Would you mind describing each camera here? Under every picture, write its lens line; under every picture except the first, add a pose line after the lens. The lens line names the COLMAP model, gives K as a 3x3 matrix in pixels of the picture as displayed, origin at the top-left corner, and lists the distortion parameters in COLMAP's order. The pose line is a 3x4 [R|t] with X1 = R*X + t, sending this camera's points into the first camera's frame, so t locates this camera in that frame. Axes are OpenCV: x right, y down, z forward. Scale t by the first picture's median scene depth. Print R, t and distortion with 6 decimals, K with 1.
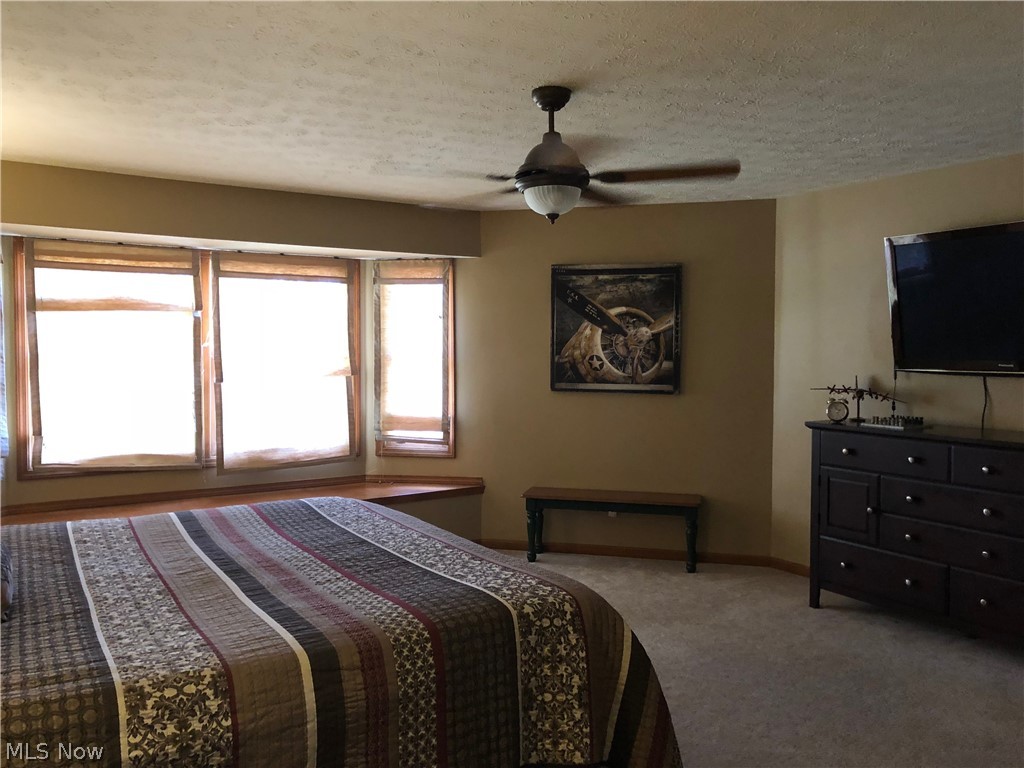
lens RADIAL K [[849.2, 0, 514.8], [0, 849.2, 382.9], [0, 0, 1]] dist [0.047325, -0.020515]
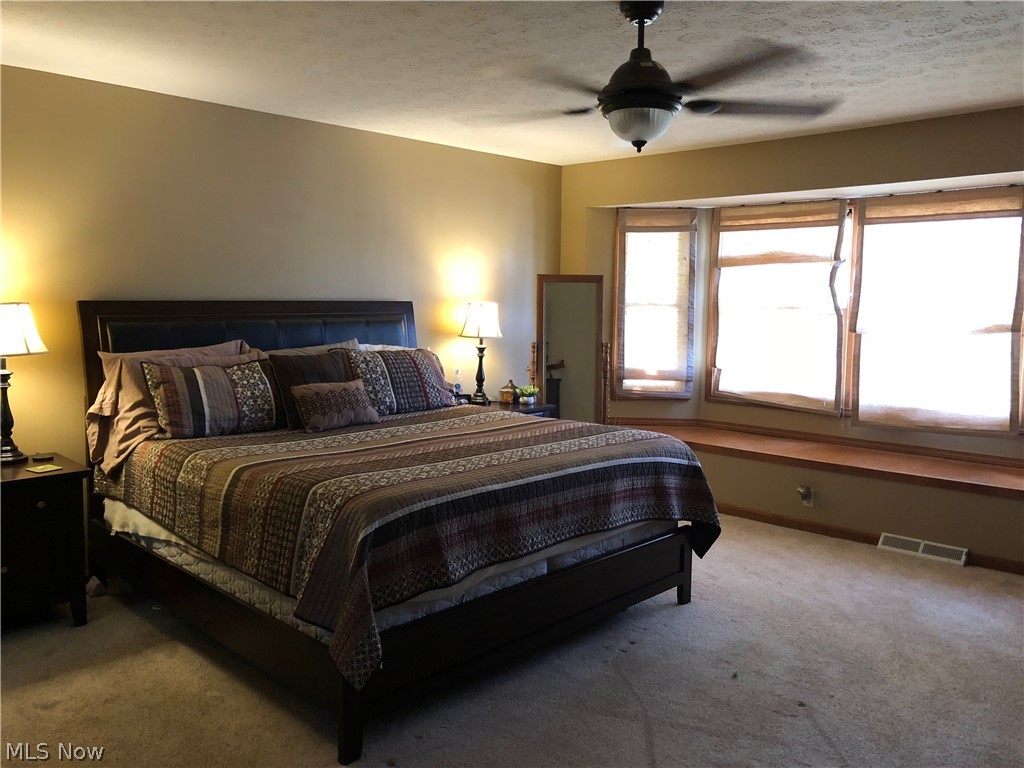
lens RADIAL K [[849.2, 0, 514.6], [0, 849.2, 383.9], [0, 0, 1]] dist [0.047325, -0.020515]
pose [[0.235765, 0.102917, -0.966345, 0.537935], [-0.049996, 0.994344, 0.093701, -0.014855], [0.970523, 0.026222, 0.239577, 0.389810]]
